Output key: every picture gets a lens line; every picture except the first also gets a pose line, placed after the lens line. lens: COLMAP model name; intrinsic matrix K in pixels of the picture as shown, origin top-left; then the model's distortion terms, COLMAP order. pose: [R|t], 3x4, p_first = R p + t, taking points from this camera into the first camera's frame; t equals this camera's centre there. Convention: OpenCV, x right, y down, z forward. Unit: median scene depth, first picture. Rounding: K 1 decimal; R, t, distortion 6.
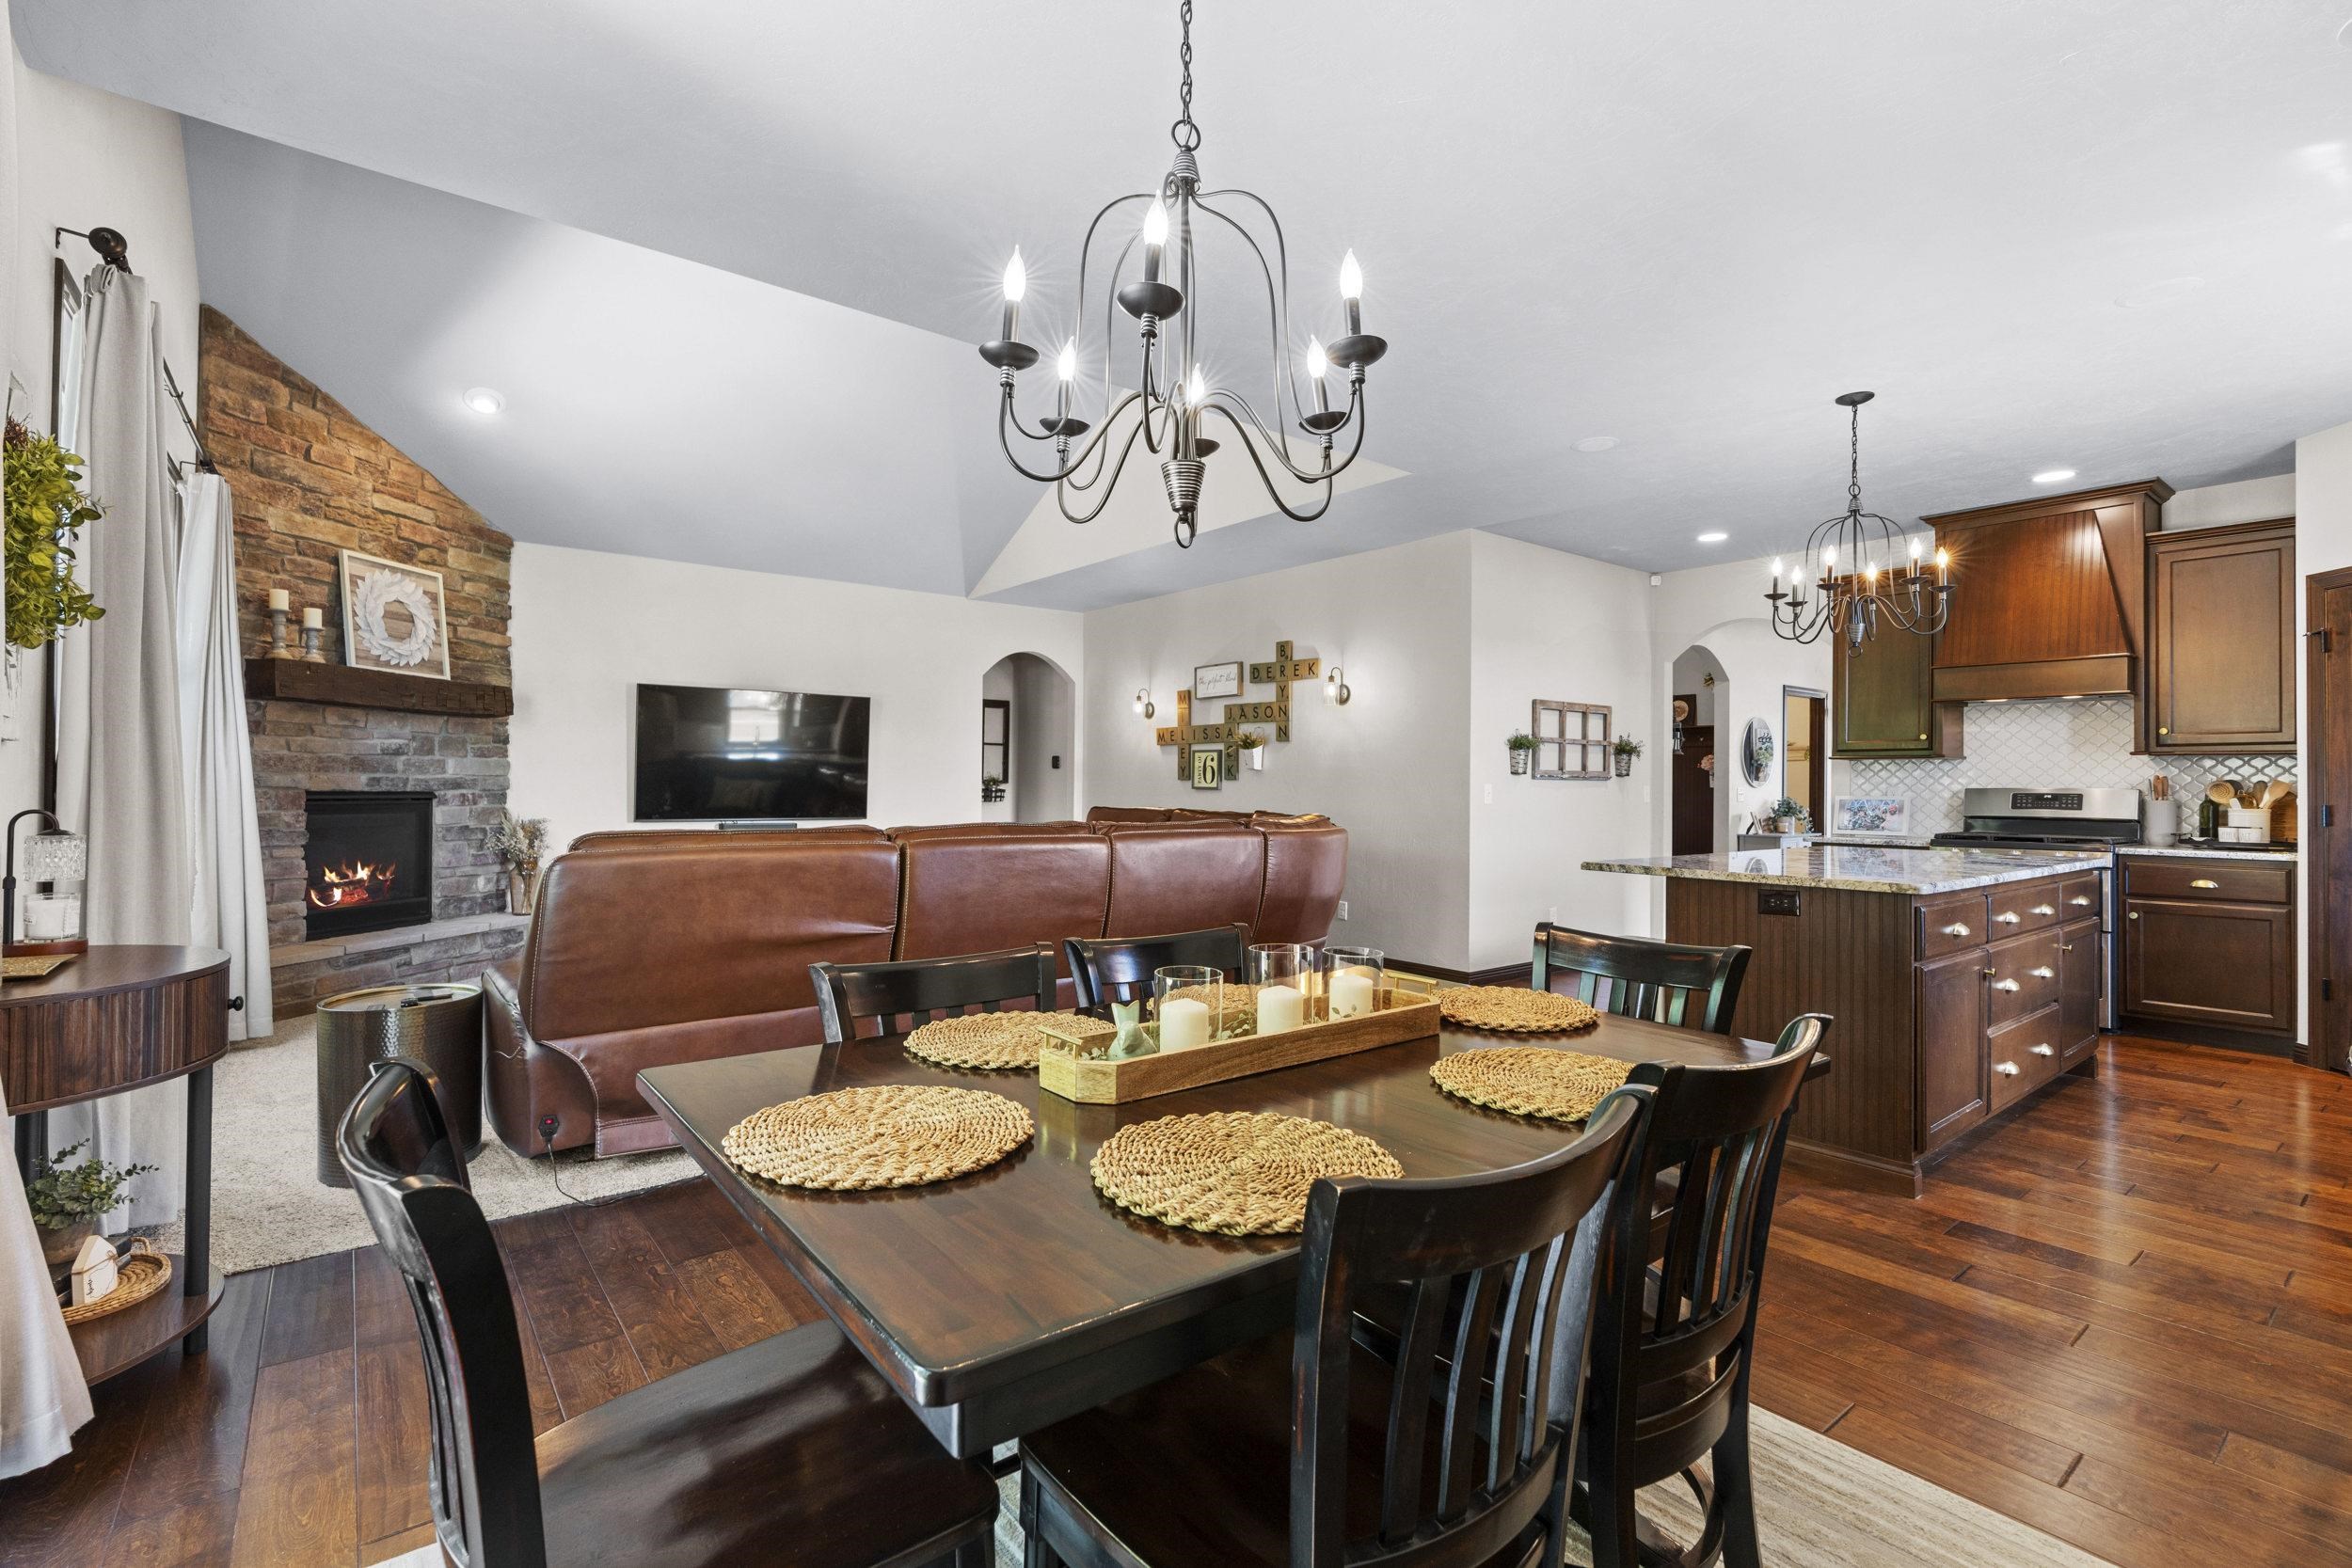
lens RADIAL K [[1056.5, 0, 1154.2], [0, 1056.5, 776.5], [0, 0, 1]] dist [-0.014517, 0.005352]
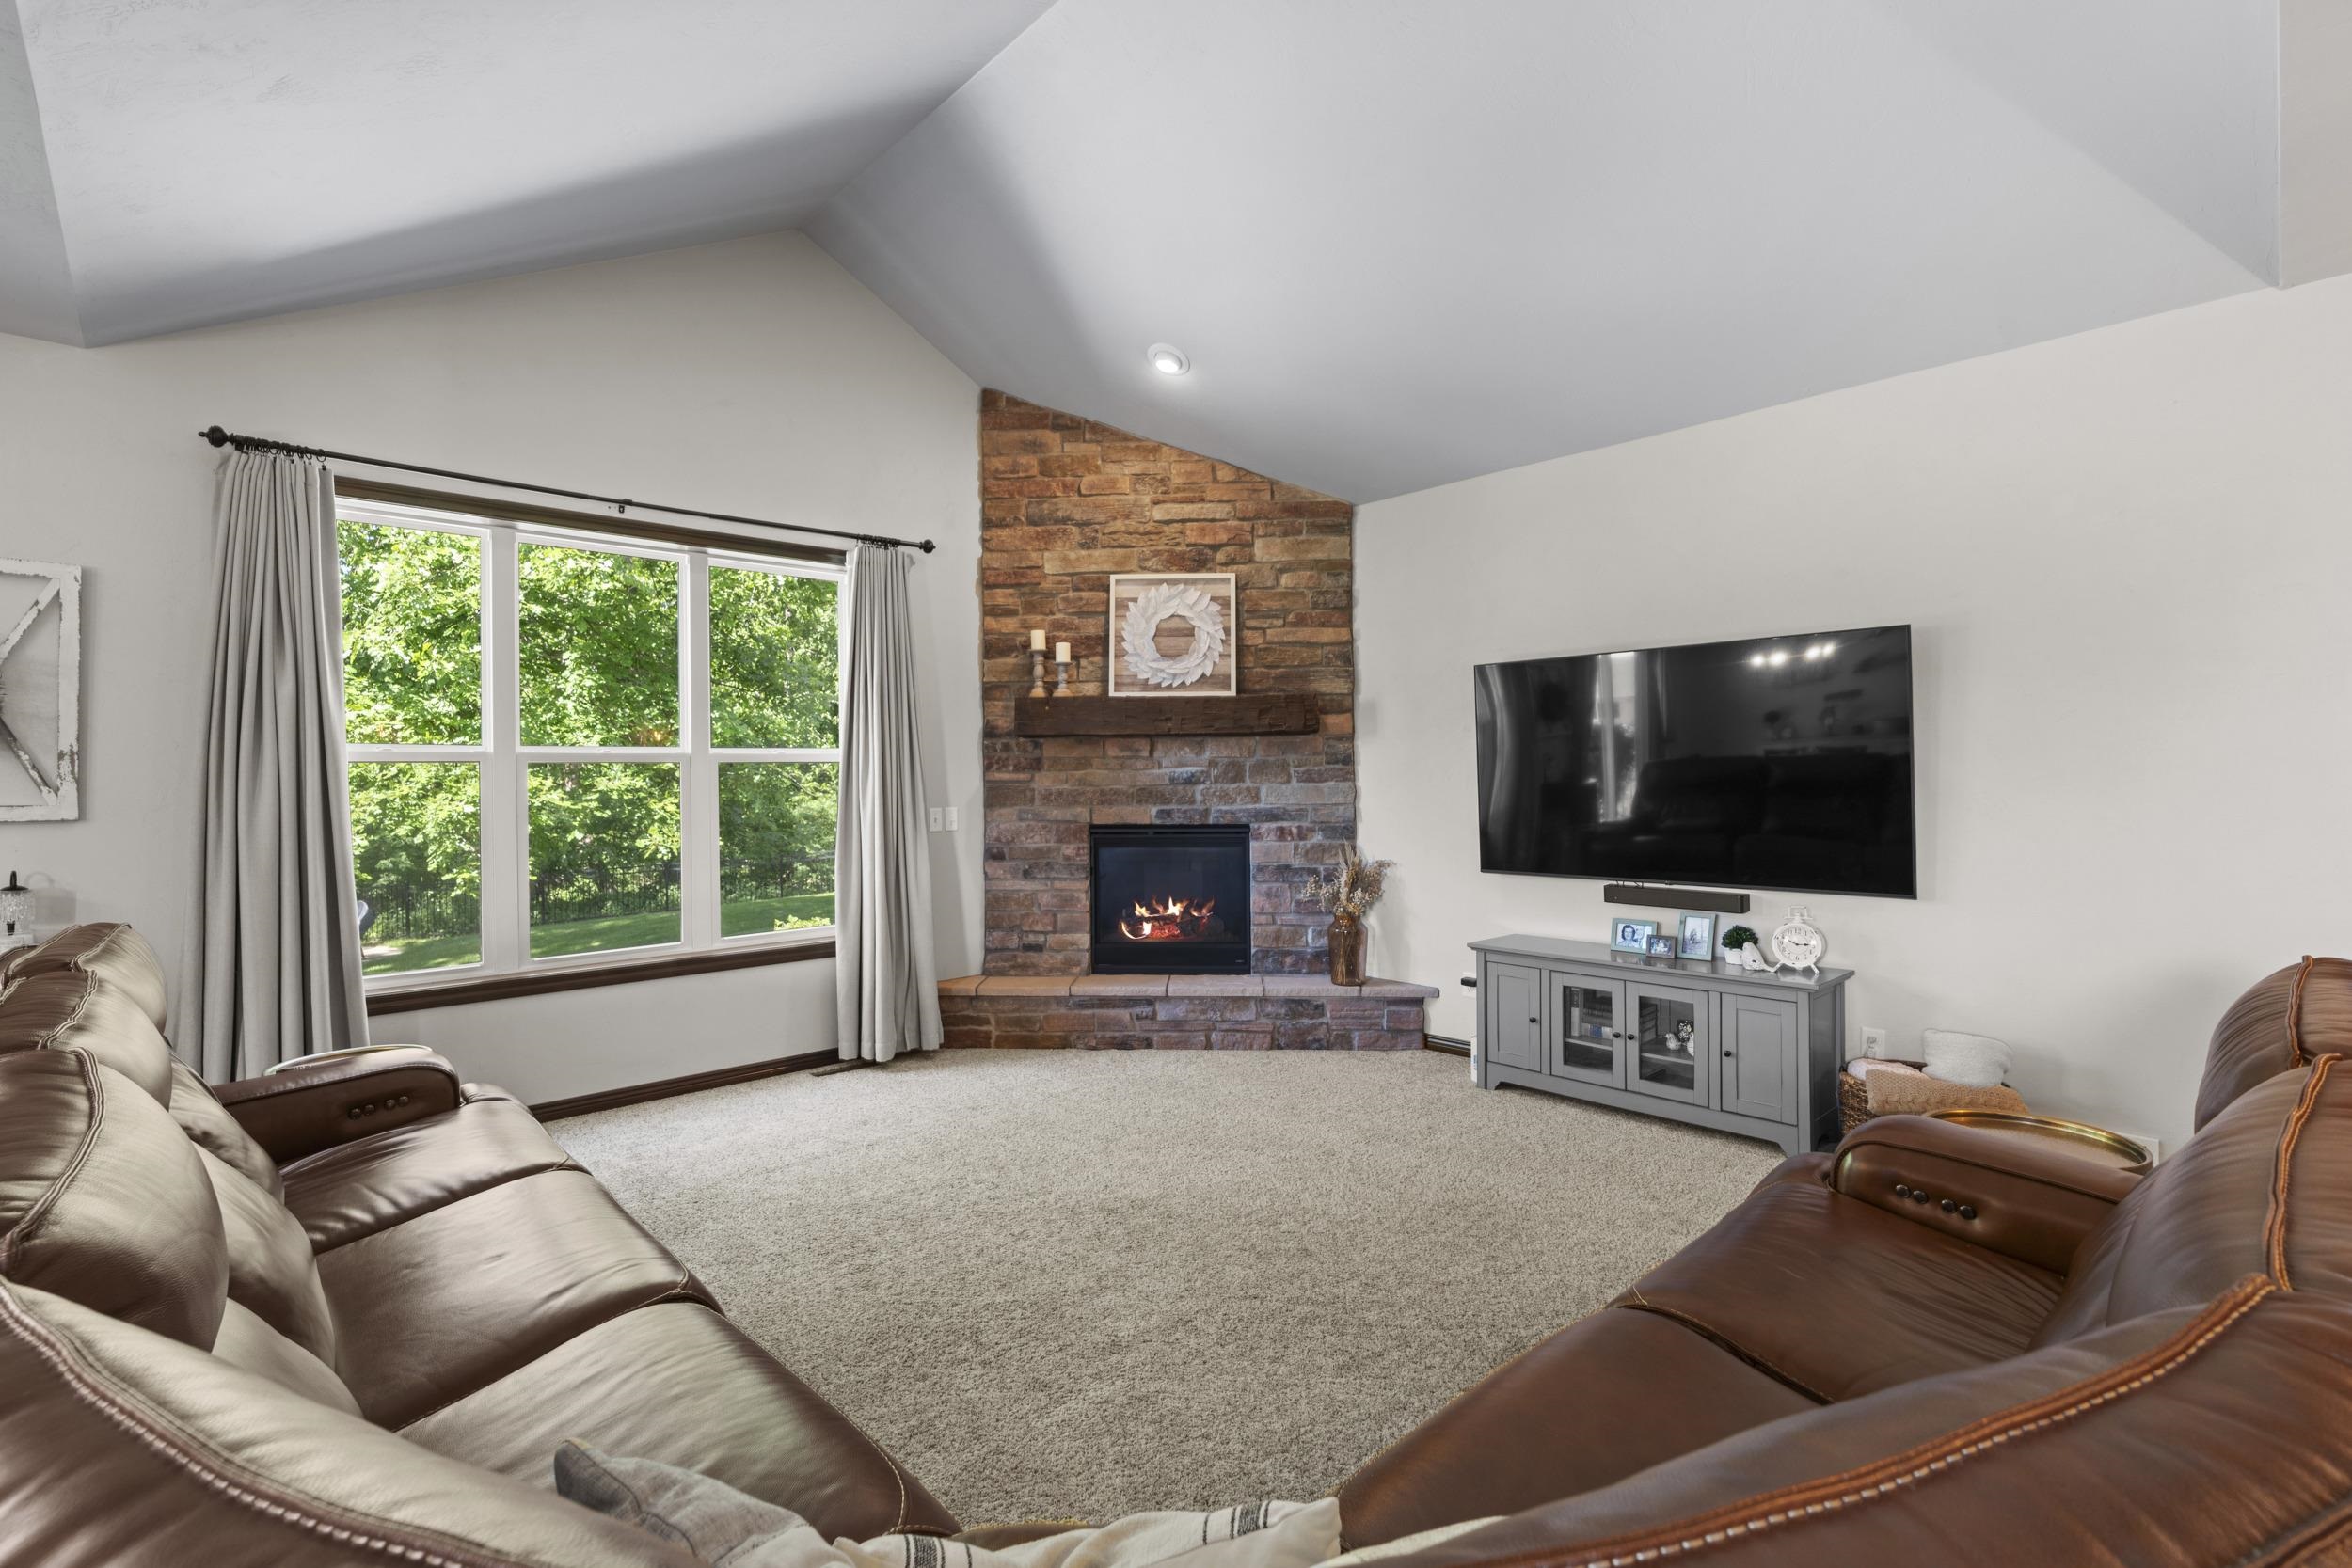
lens RADIAL K [[1056.5, 0, 1179.4], [0, 1056.5, 776.5], [0, 0, 1]] dist [-0.014517, 0.005352]
pose [[0.107125, -0.011269, -0.994182, 0.194116], [0.020795, 0.999742, -0.009092, -0.019908], [0.994028, -0.019700, 0.107332, 0.926918]]
